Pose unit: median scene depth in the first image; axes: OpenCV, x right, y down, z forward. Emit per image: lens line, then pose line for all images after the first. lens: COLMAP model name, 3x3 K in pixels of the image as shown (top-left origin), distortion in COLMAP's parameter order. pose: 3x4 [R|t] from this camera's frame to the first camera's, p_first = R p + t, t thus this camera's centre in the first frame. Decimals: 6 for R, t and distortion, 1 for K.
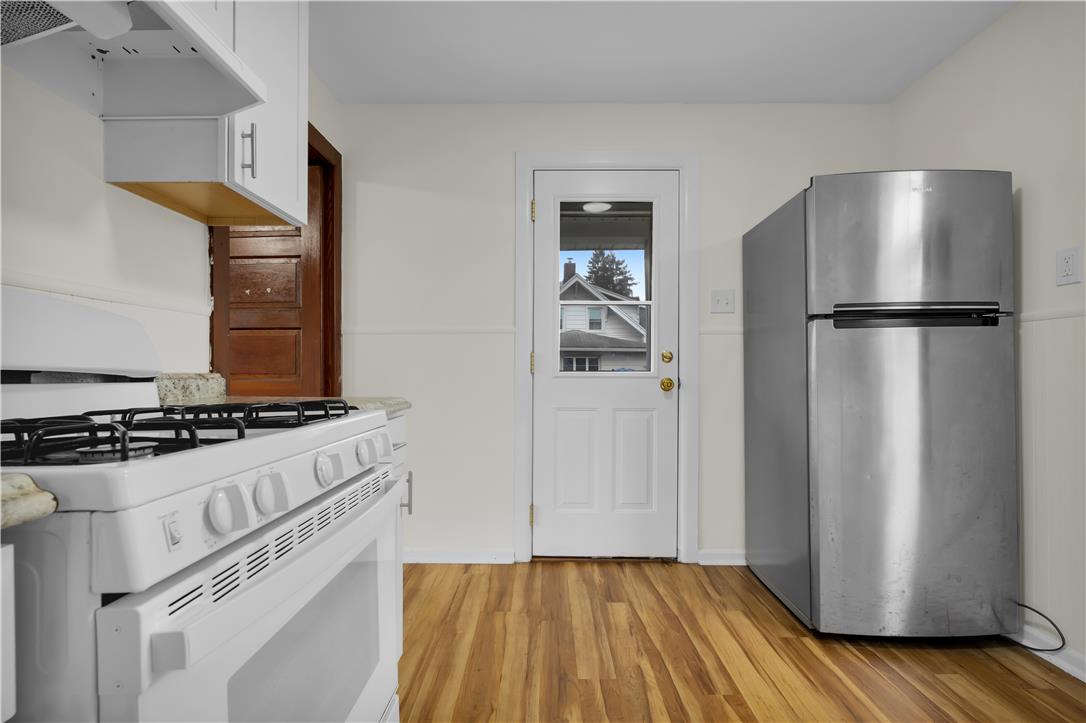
lens RADIAL K [[494.9, 0, 543.0], [0, 494.9, 361.5], [0, 0, 1]] dist [0.000418, 0.000343]
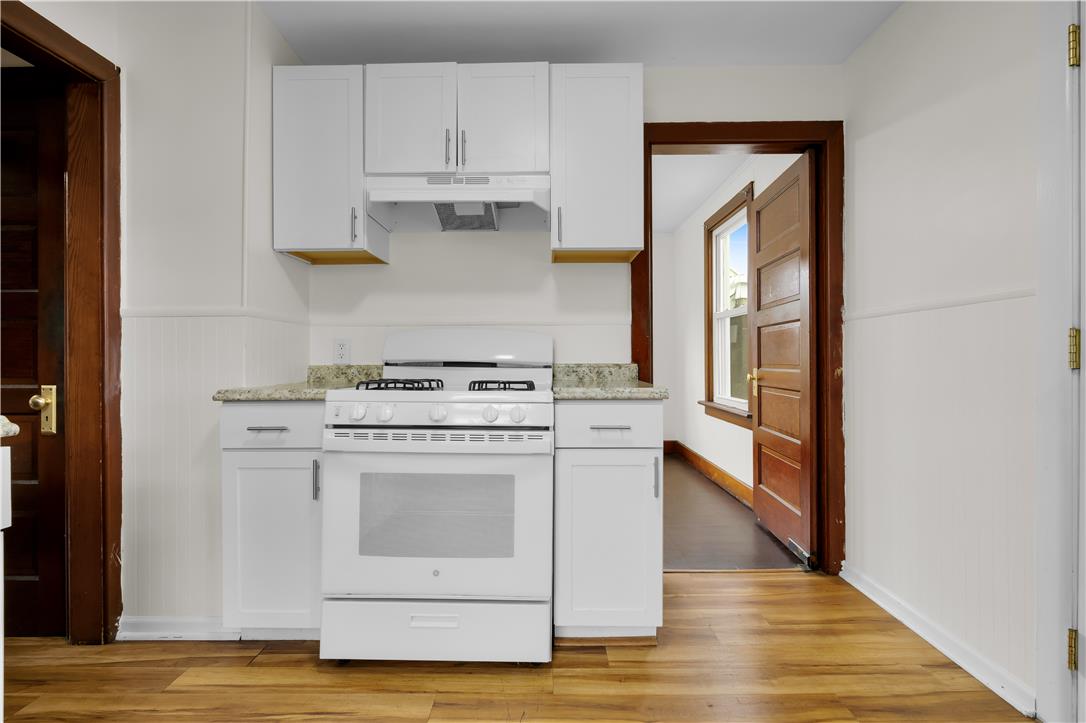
lens RADIAL K [[494.9, 0, 543.0], [0, 494.9, 361.5], [0, 0, 1]] dist [0.000418, 0.000343]
pose [[-0.012955, 0.000663, -0.999916, 0.609260], [0.017651, 0.999844, 0.000434, 0.009356], [0.999760, -0.017644, -0.012964, 0.591513]]
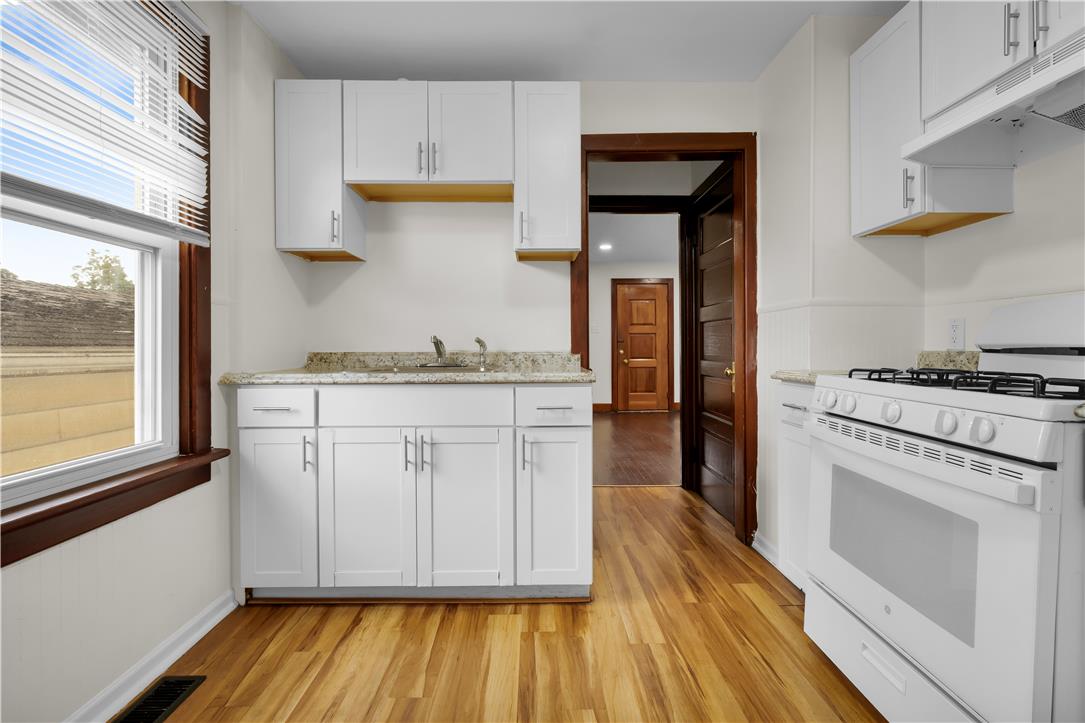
lens RADIAL K [[493.9, 0, 537.8], [0, 493.9, 350.2], [0, 0, 1]] dist [0.002682, 0.000300]
pose [[-0.999935, 0.004418, -0.010528, -0.486514], [0.004497, 0.999962, -0.007456, 0.019554], [0.010495, -0.007503, -0.999917, 2.079977]]
